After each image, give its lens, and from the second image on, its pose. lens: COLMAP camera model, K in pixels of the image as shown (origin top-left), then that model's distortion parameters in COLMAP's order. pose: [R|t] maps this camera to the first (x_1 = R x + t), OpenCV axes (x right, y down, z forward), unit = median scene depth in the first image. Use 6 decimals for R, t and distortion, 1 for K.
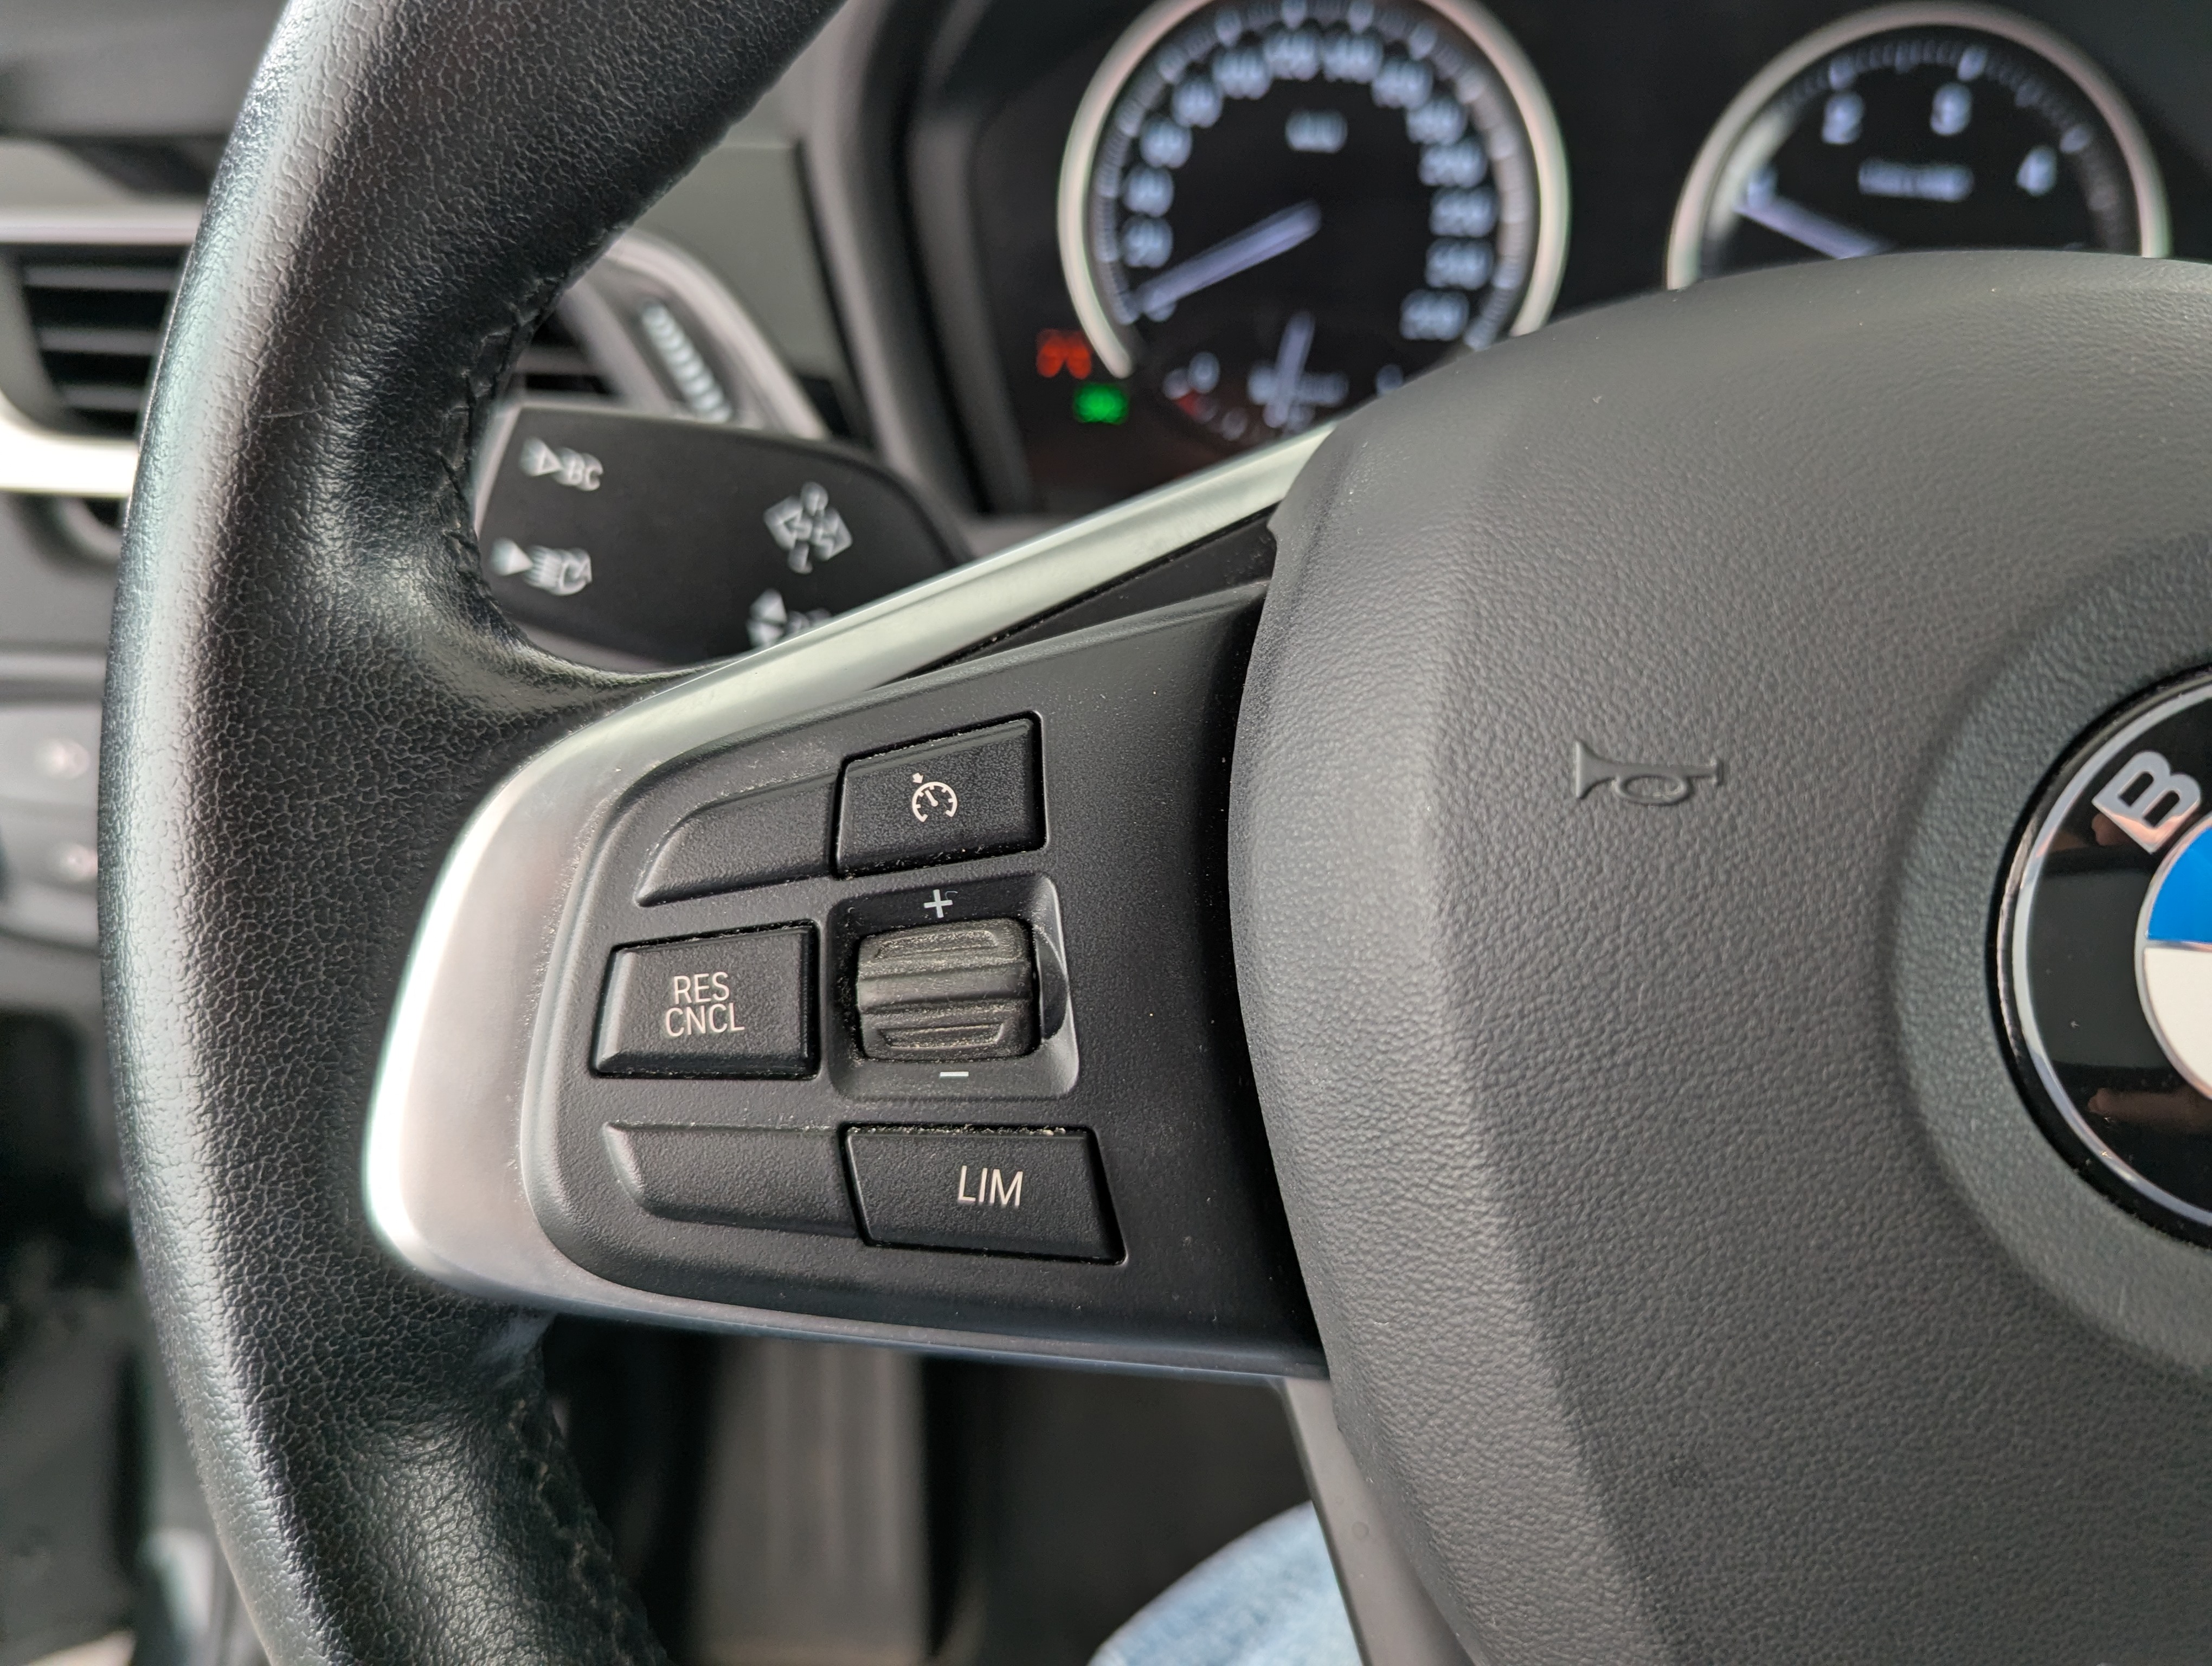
lens RADIAL K [[1947.9, 0, 1142.4], [0, 1947.9, 823.2], [0, 0, 1]] dist [0.004095, -0.006133]
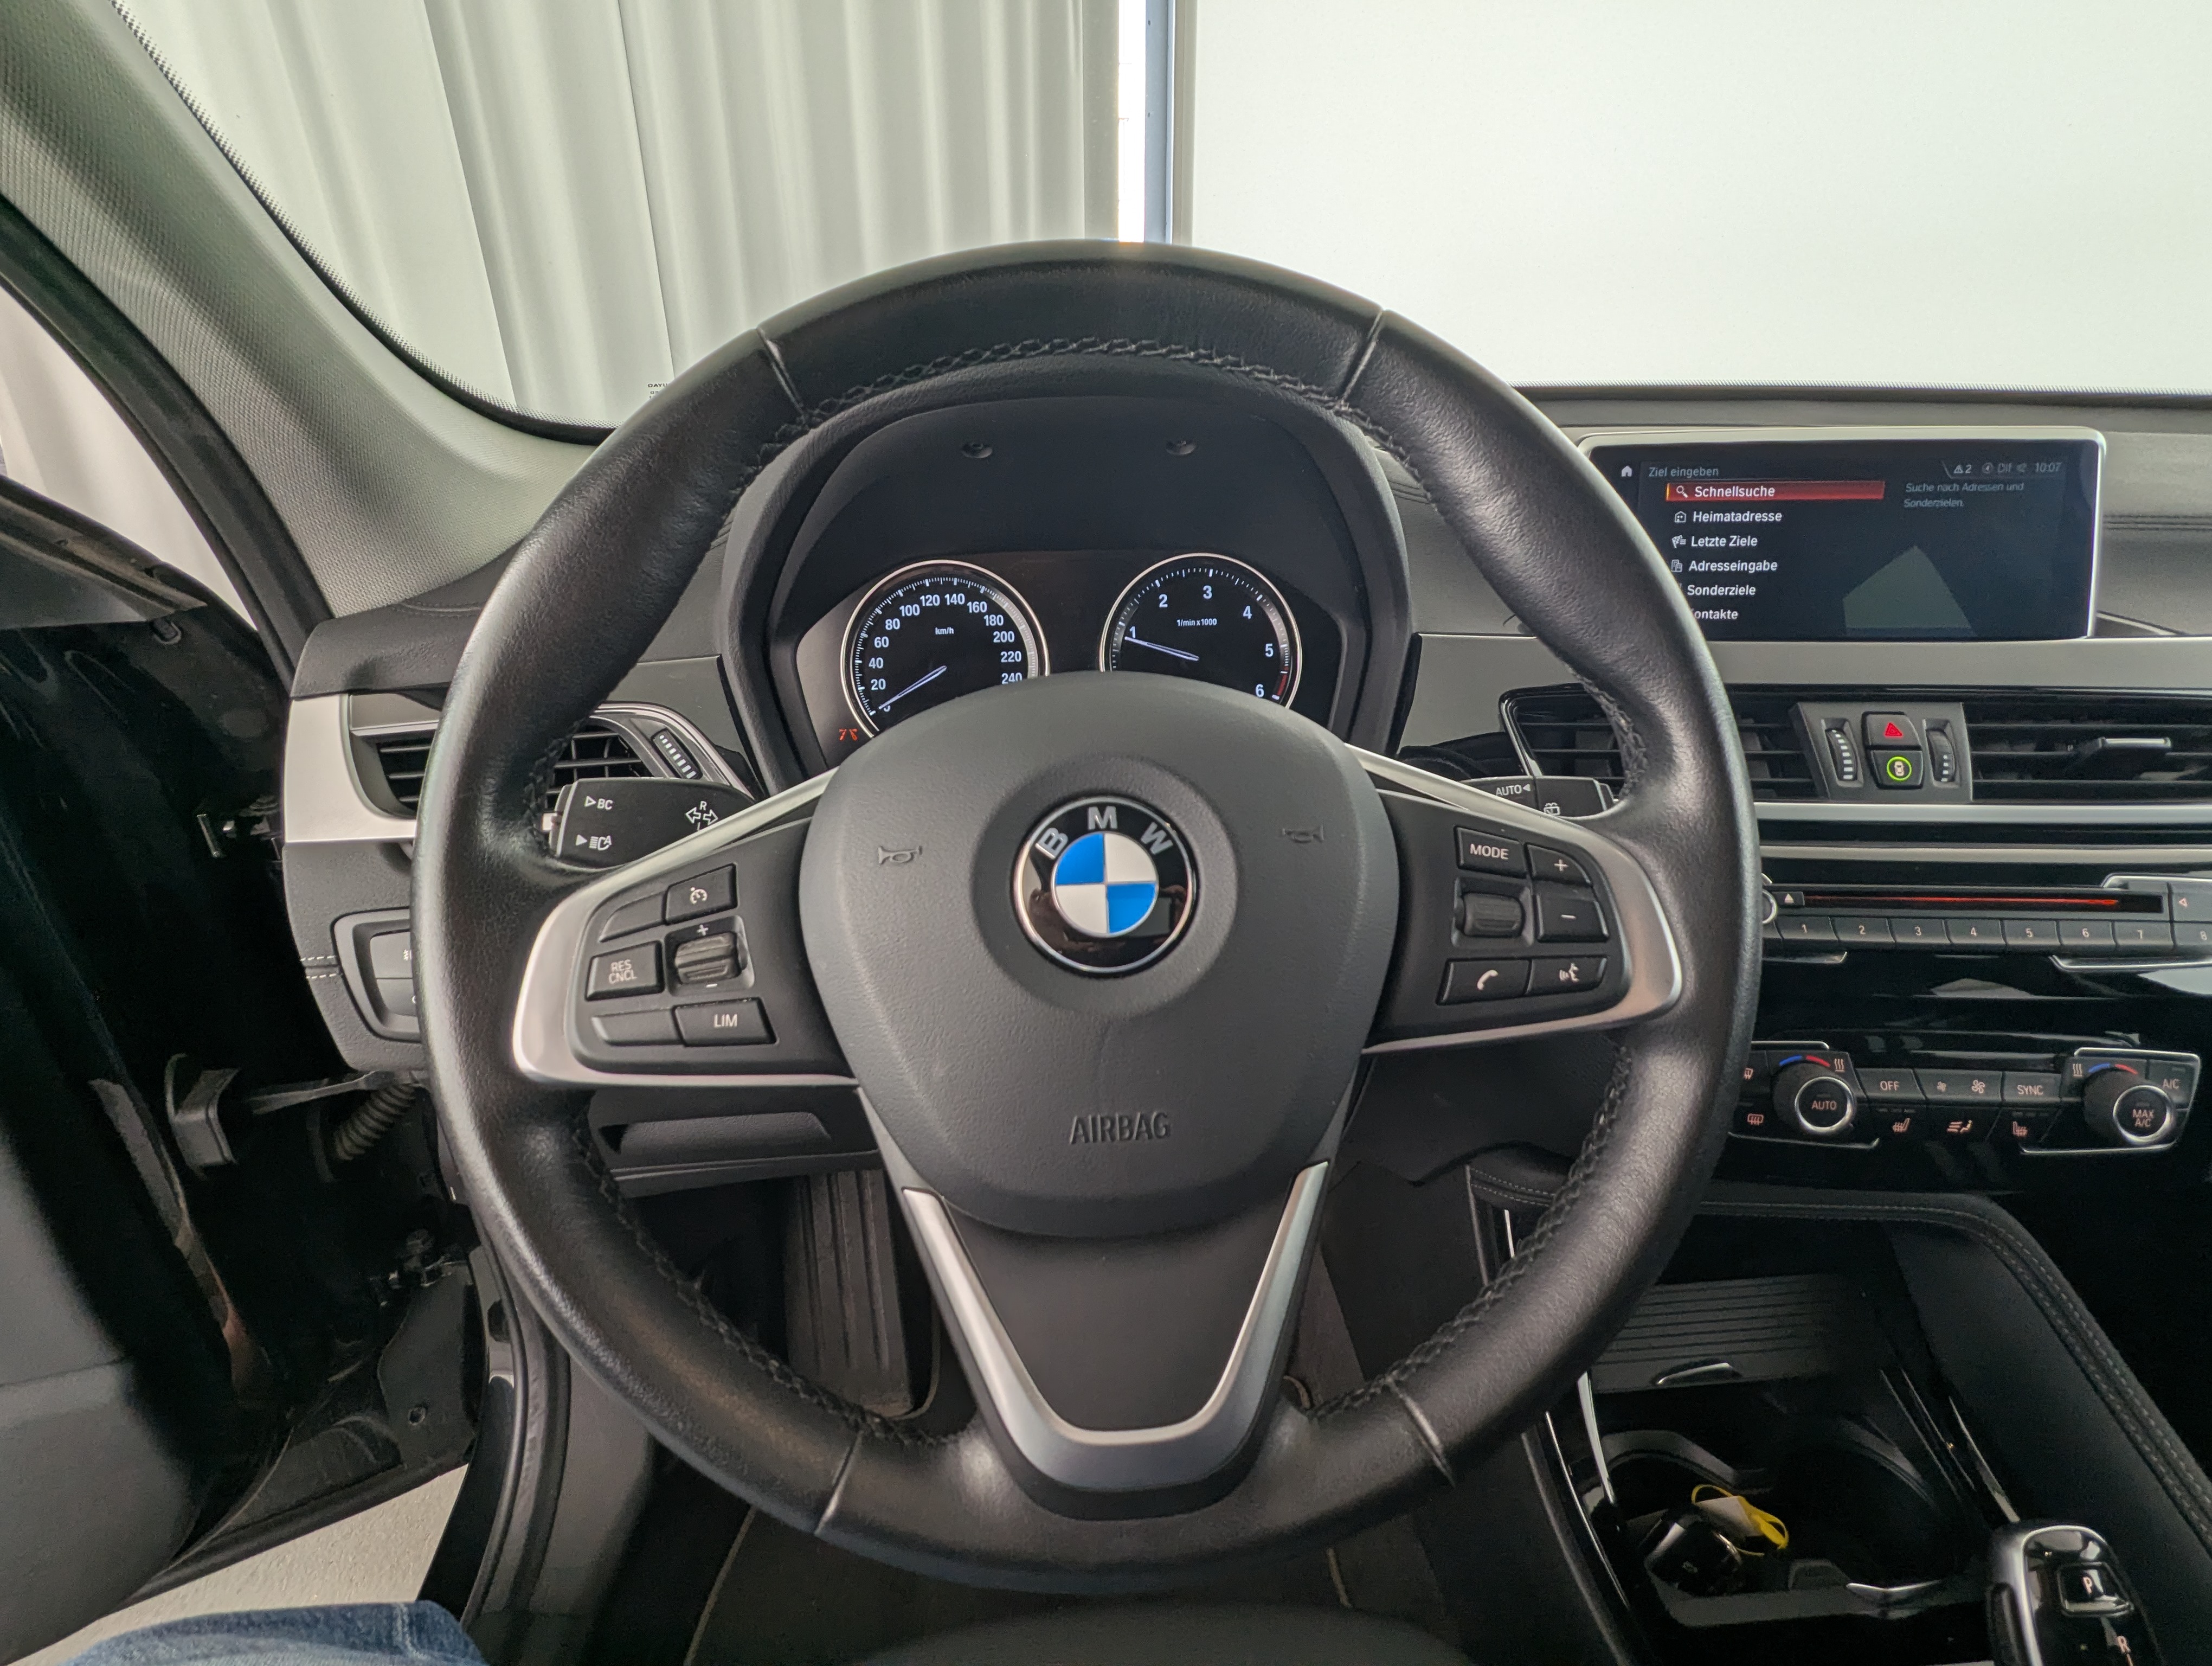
lens RADIAL K [[1083.9, 0, 1103.2], [0, 1083.9, 850.2], [0, 0, 1]] dist [0.004798, 0.000352]
pose [[0.991500, -0.120531, 0.049000, 0.435314], [0.125091, 0.986661, -0.104173, 0.169822], [-0.035791, 0.109417, 0.993351, -0.682082]]
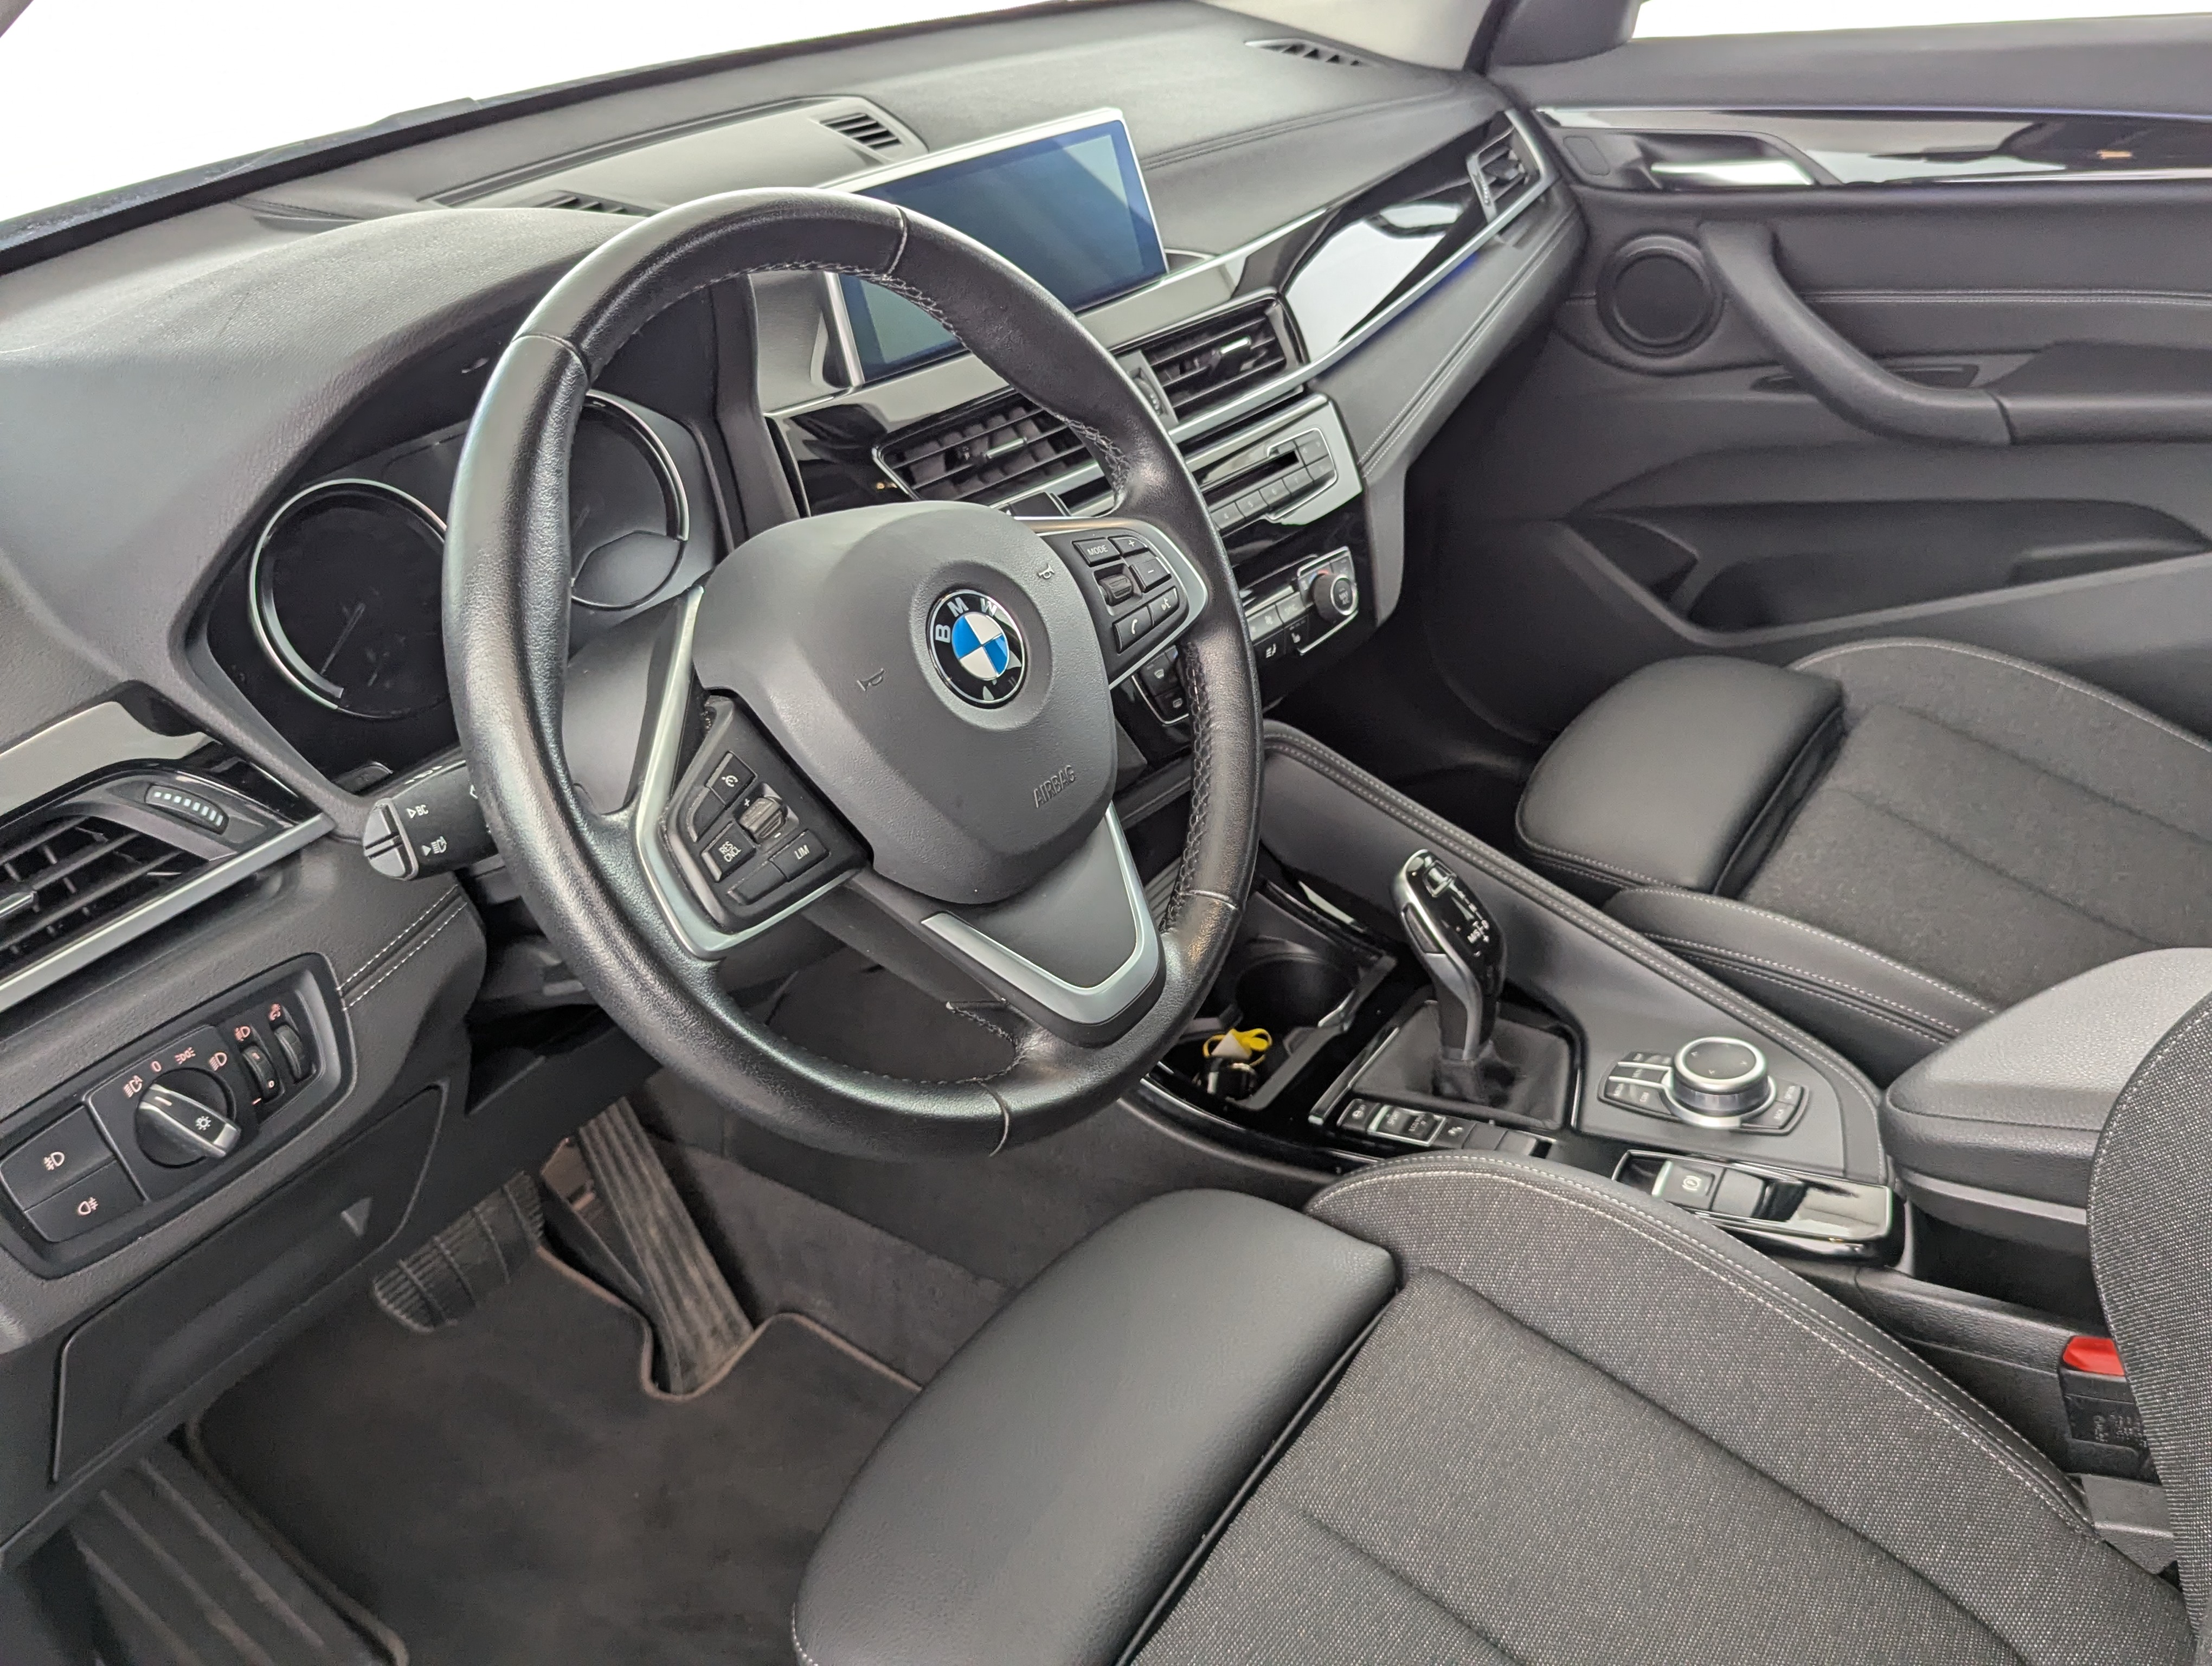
lens RADIAL K [[1947.9, 0, 1142.4], [0, 1947.9, 823.2], [0, 0, 1]] dist [0.004095, -0.006133]
pose [[0.539038, -0.517000, 0.664942, -2.249337], [0.512246, 0.827899, 0.228446, -0.398340], [-0.668612, 0.217473, 0.711101, -2.240388]]
